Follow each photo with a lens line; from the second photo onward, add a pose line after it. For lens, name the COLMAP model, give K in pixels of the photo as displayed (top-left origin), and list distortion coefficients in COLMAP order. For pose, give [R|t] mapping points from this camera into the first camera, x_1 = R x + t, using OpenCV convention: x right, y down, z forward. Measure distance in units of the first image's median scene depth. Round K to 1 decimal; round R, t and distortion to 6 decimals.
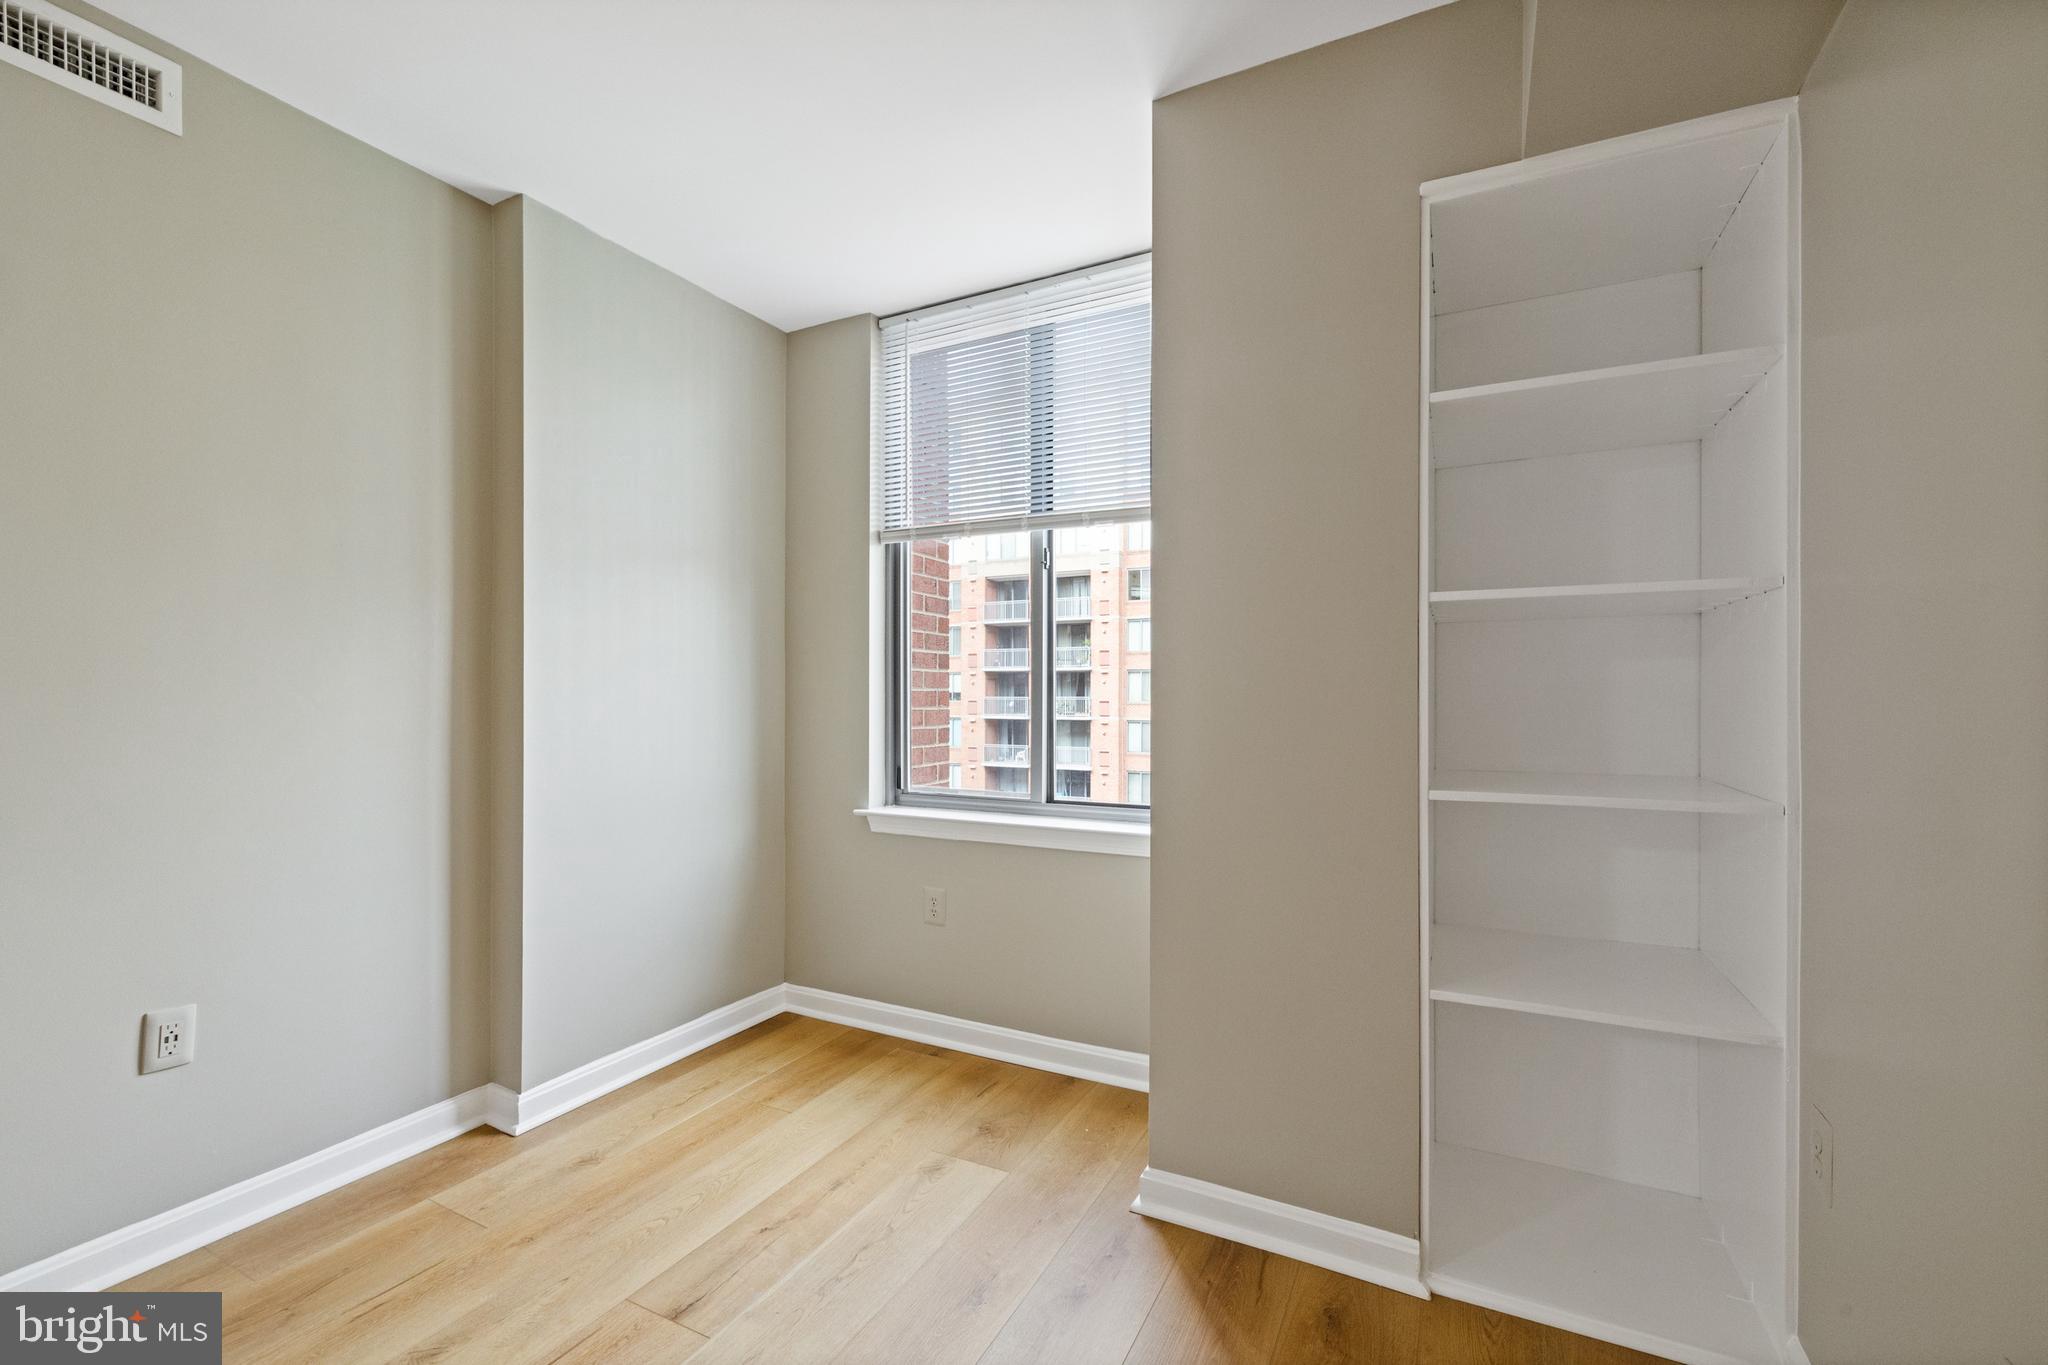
lens RADIAL K [[866.2, 0, 1026.8], [0, 866.2, 686.2], [0, 0, 1]] dist [-0.000382, 0.001453]
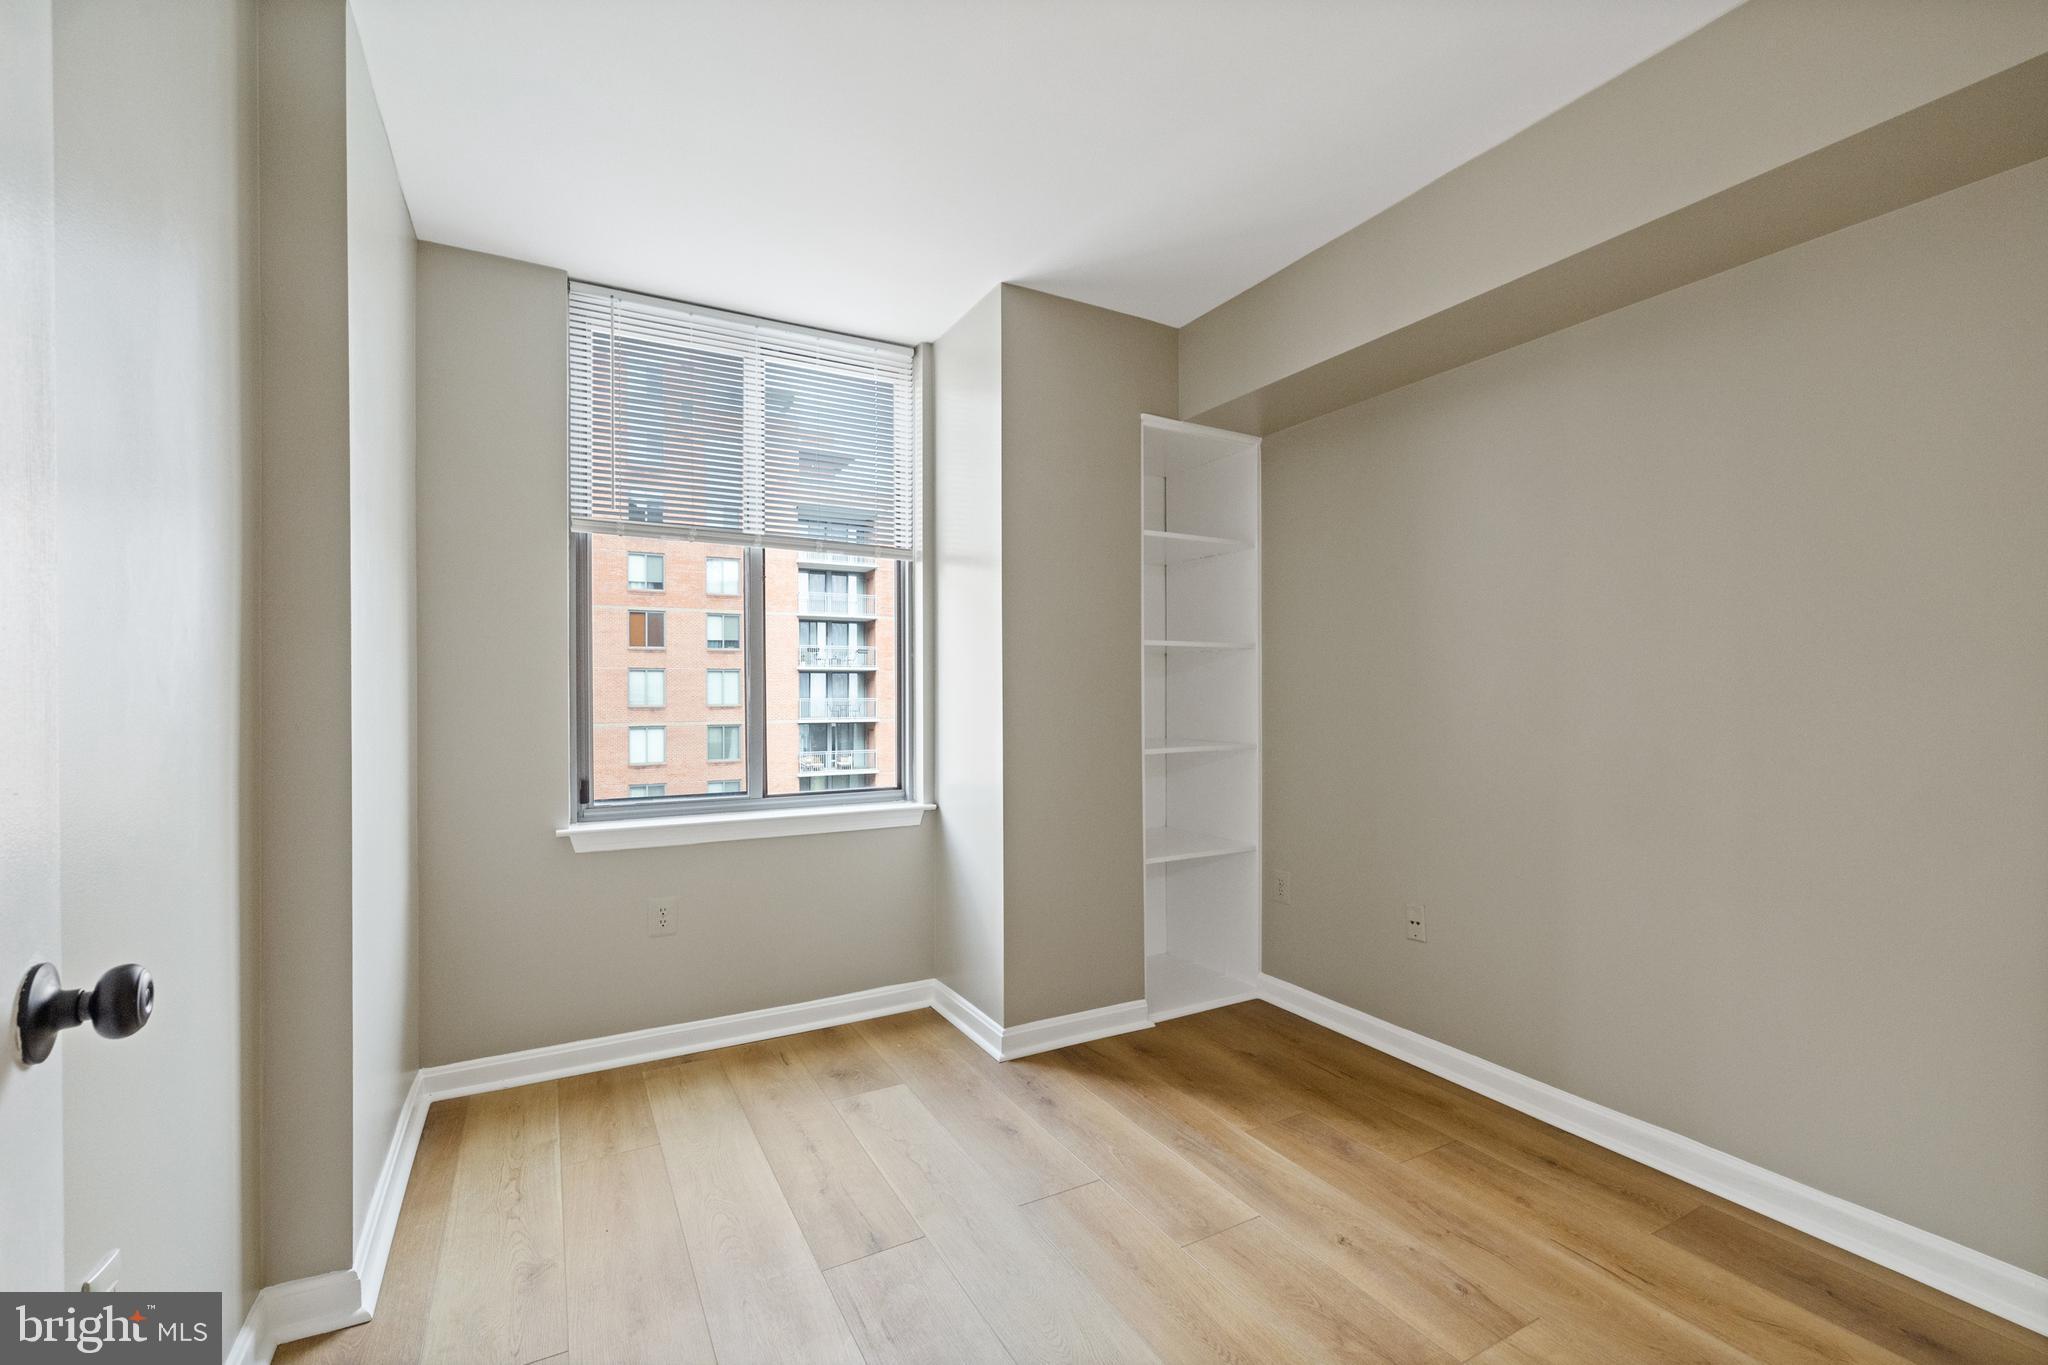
lens RADIAL K [[866.2, 0, 1033.4], [0, 866.2, 684.3], [0, 0, 1]] dist [-0.000382, 0.001453]
pose [[0.548581, 0.009606, 0.836042, -0.789637], [-0.001262, 0.999942, -0.010661, 0.003587], [-0.836096, 0.004793, 0.548562, 0.134632]]
